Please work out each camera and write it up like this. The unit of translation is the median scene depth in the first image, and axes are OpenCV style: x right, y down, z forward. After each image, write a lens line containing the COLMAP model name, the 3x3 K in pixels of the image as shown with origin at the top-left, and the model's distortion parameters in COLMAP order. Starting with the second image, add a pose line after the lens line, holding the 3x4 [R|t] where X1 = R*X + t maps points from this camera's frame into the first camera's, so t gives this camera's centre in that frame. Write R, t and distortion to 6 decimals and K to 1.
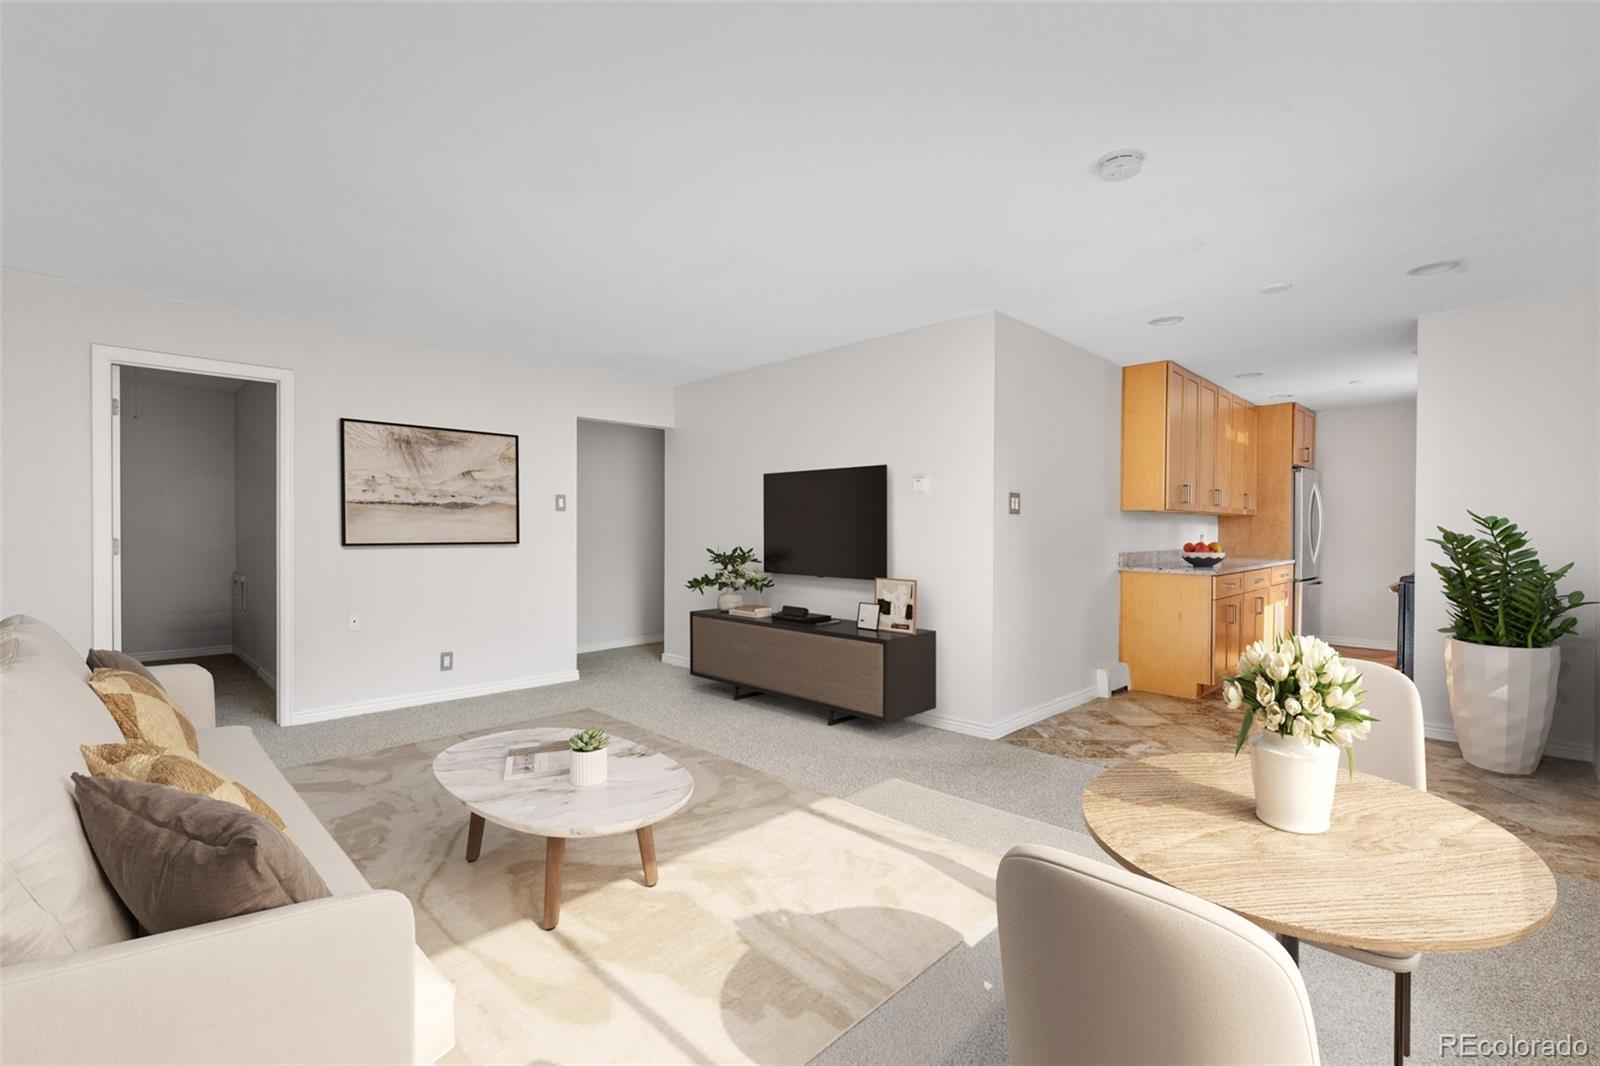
lens RADIAL K [[701.4, 0, 801.2], [0, 701.4, 542.0], [0, 0, 1]] dist [-0.001759, -0.000803]
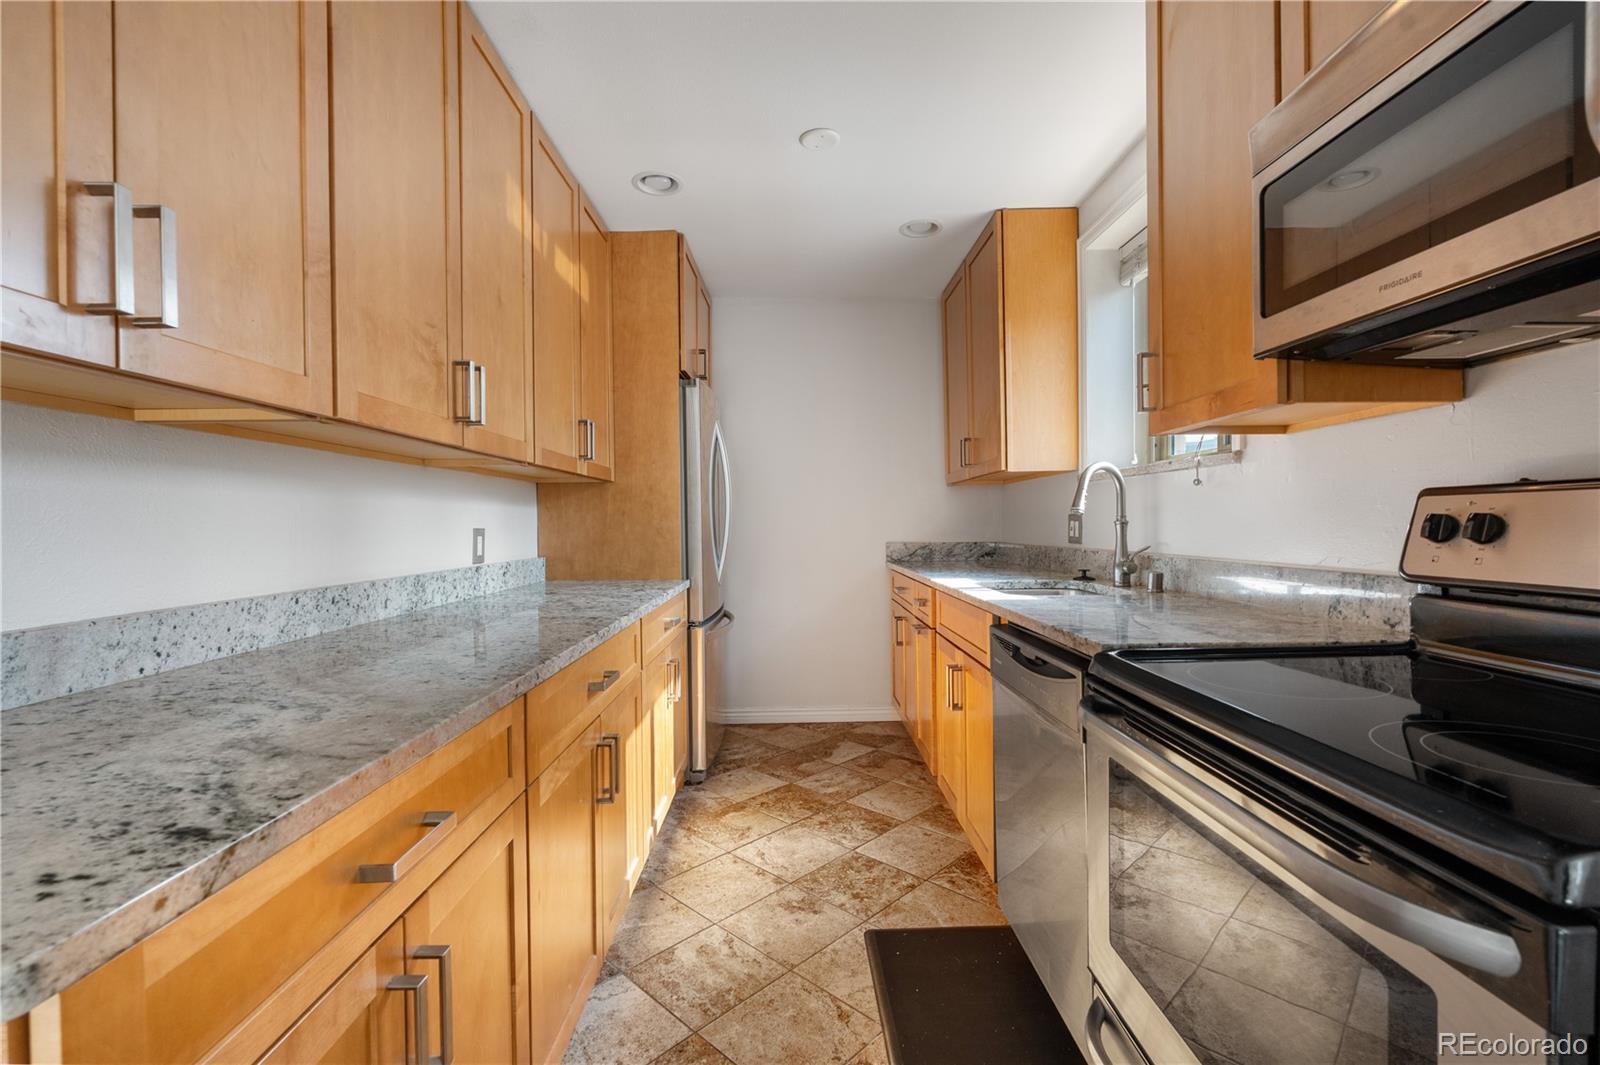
lens RADIAL K [[701.4, 0, 797.8], [0, 701.4, 523.4], [0, 0, 1]] dist [-0.001759, -0.000803]
pose [[0.703425, -0.013266, 0.710646, 0.427971], [0.022383, 0.999743, -0.003492, -0.007684], [-0.710417, 0.018362, 0.703541, 0.624021]]
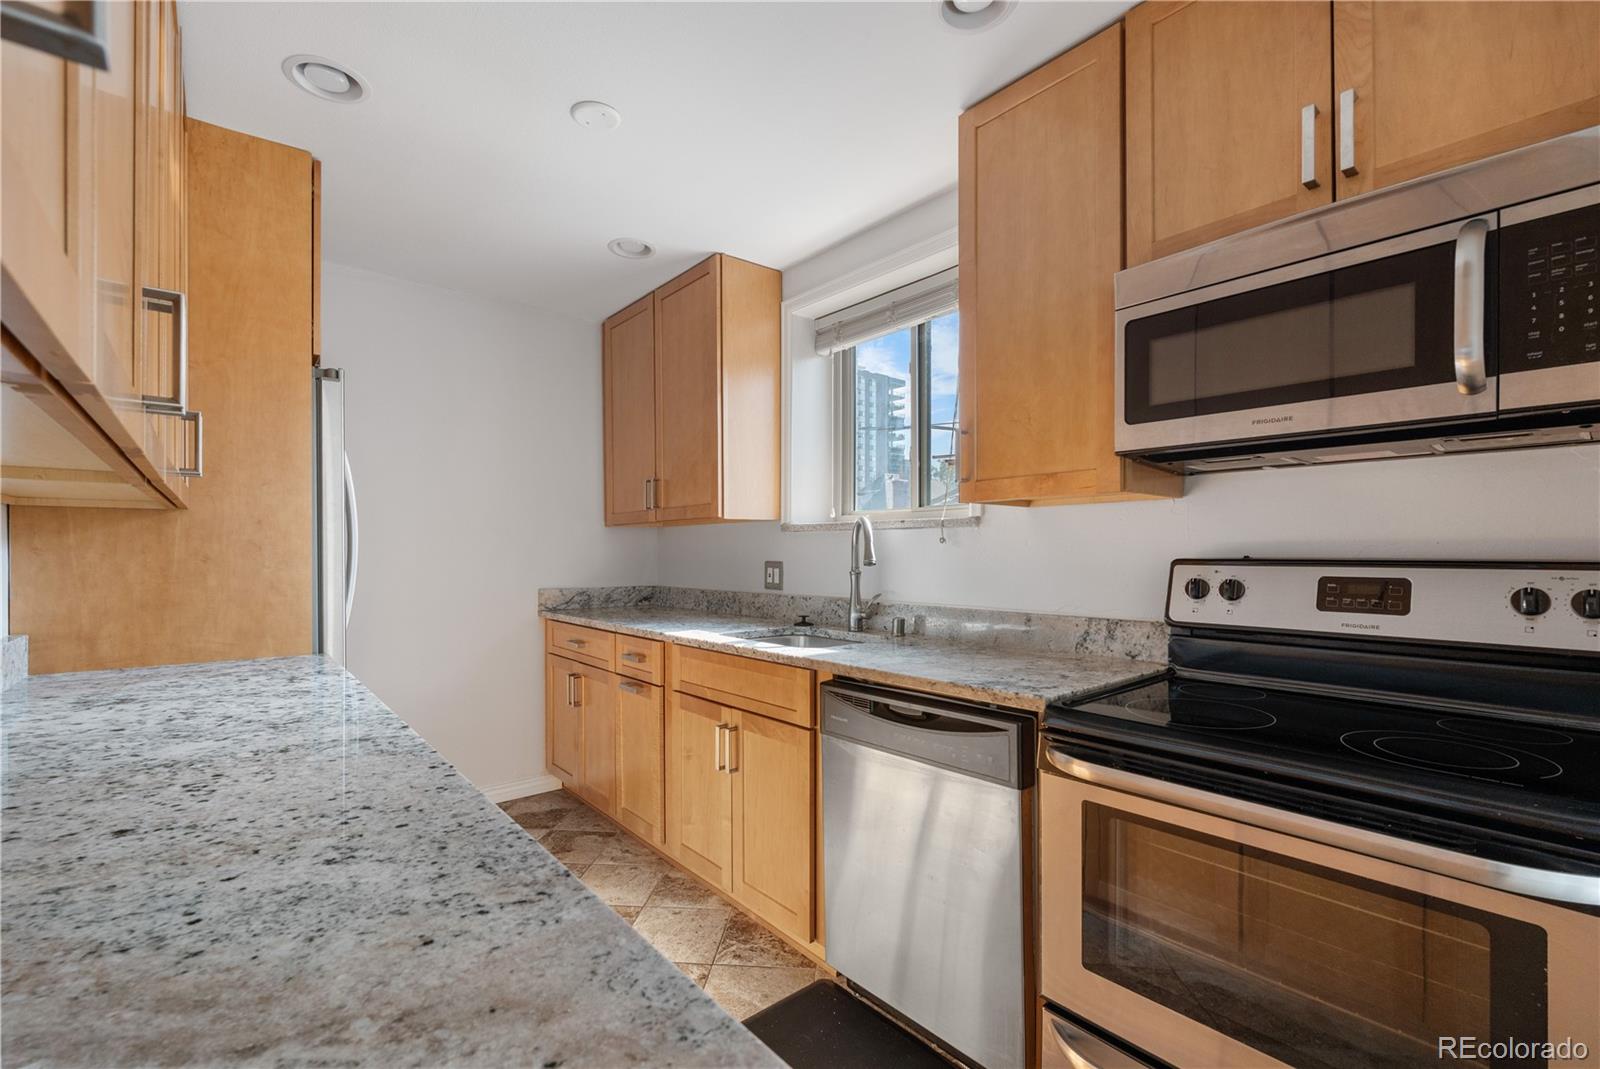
lens RADIAL K [[701.4, 0, 797.3], [0, 701.4, 548.7], [0, 0, 1]] dist [-0.001759, -0.000803]
pose [[0.096784, -0.001482, 0.995304, 0.404338], [0.013017, 0.999915, 0.000223, -0.019284], [-0.995220, 0.012934, 0.096795, 0.747564]]
